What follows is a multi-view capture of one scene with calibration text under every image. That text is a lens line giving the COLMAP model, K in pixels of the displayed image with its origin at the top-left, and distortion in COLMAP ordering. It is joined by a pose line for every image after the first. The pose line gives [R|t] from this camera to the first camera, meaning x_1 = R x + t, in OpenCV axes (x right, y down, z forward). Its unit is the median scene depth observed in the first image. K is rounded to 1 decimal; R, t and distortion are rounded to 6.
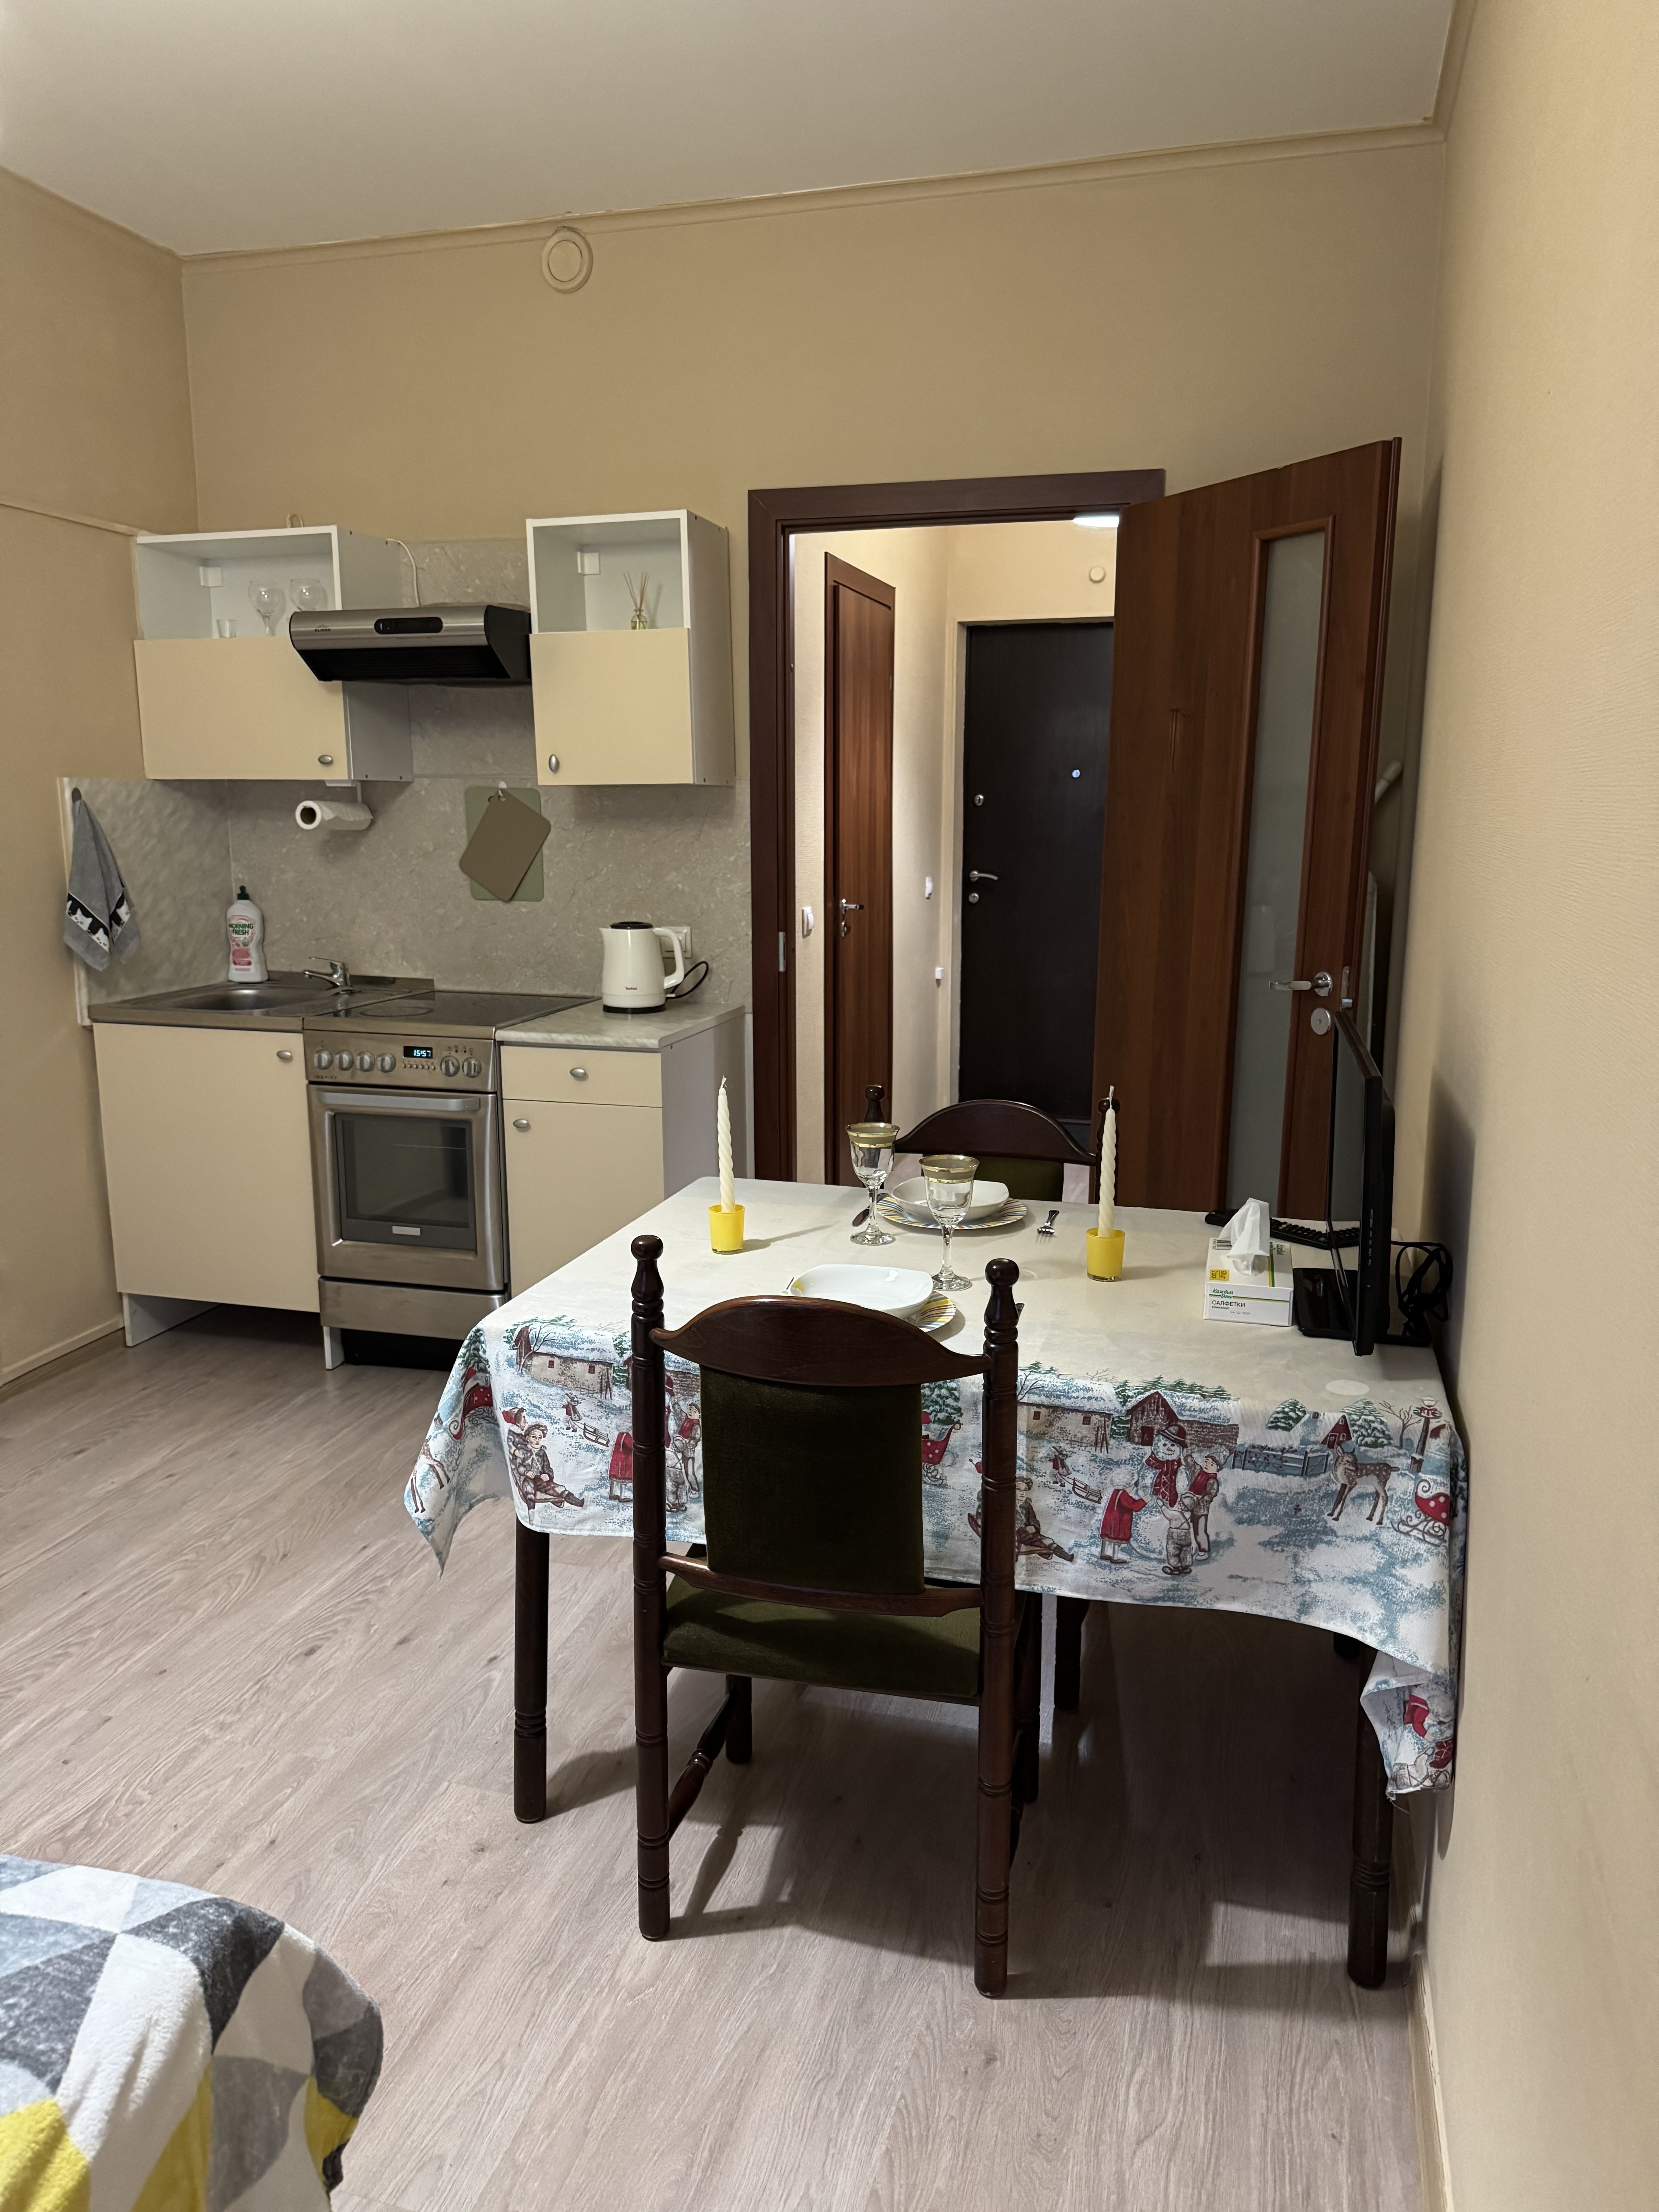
lens RADIAL K [[1554.5, 0, 875.2], [0, 1554.5, 1138.8], [0, 0, 1]] dist [0.032689, -0.071051]
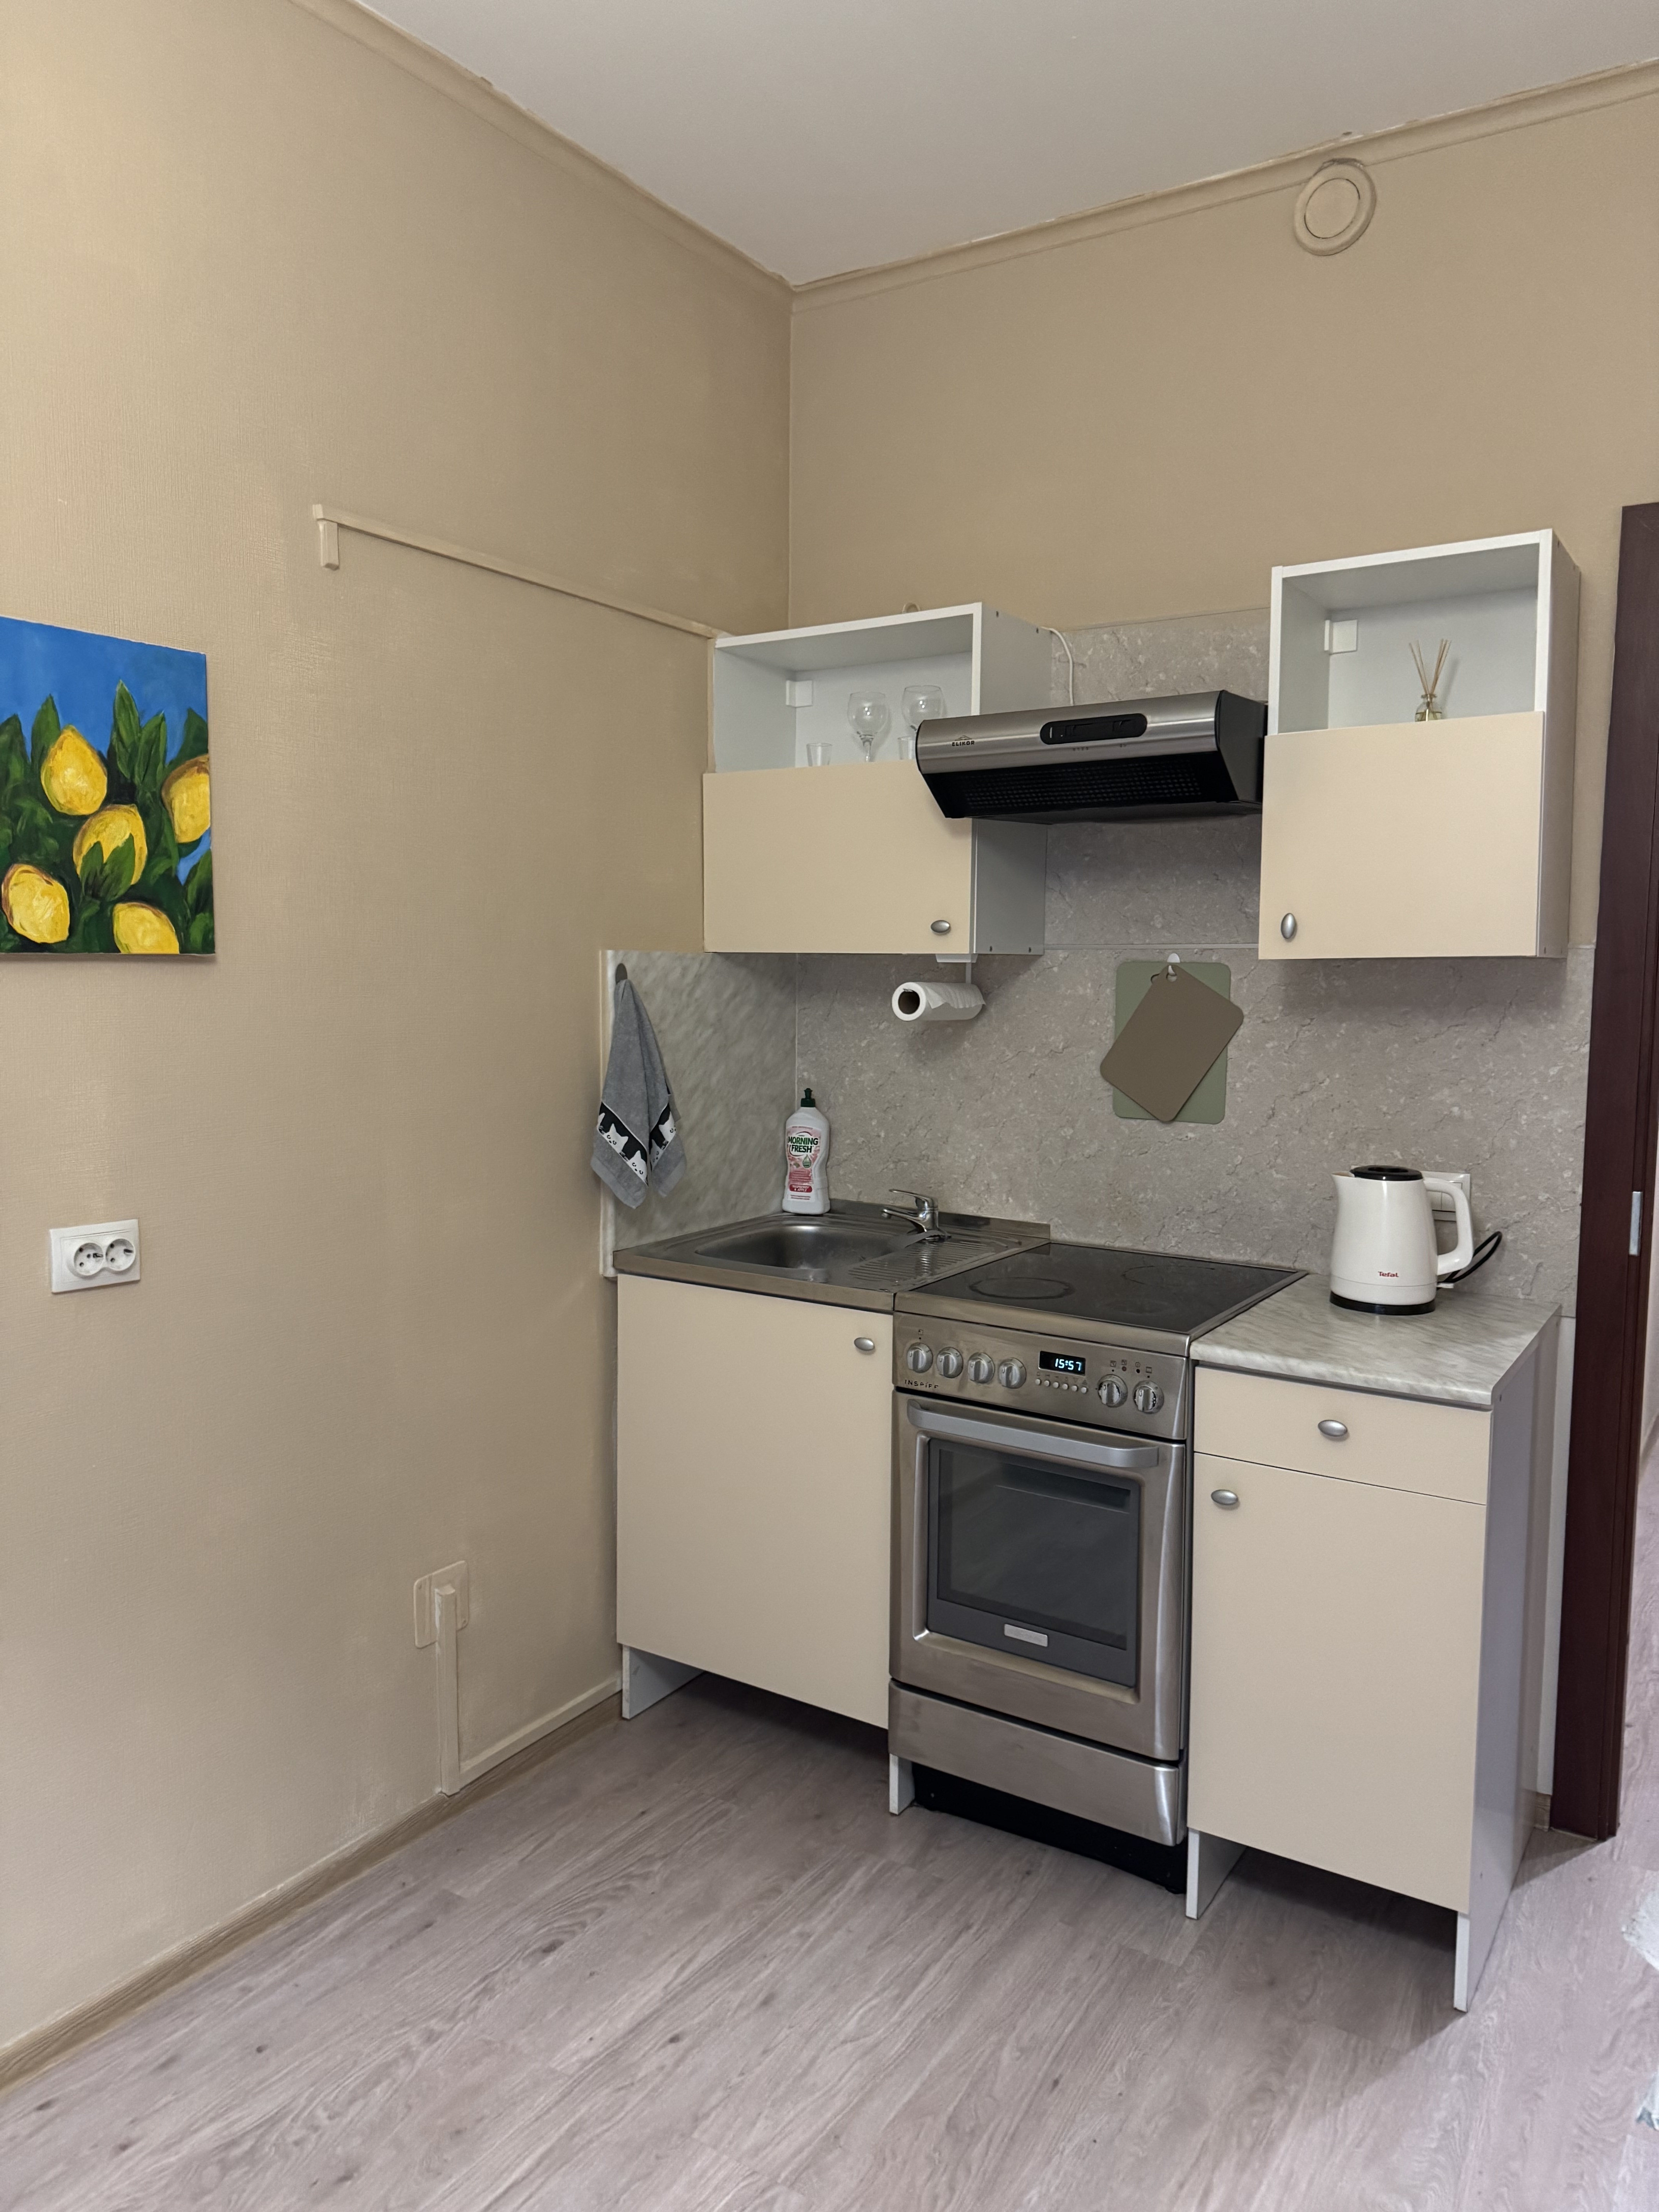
lens RADIAL K [[1554.5, 0, 836.7], [0, 1554.5, 1122.2], [0, 0, 1]] dist [0.032689, -0.071051]
pose [[0.949408, 0.032434, -0.312366, -0.174438], [-0.065946, 0.993066, -0.097324, -0.082132], [0.307043, 0.113000, 0.944963, 0.325799]]
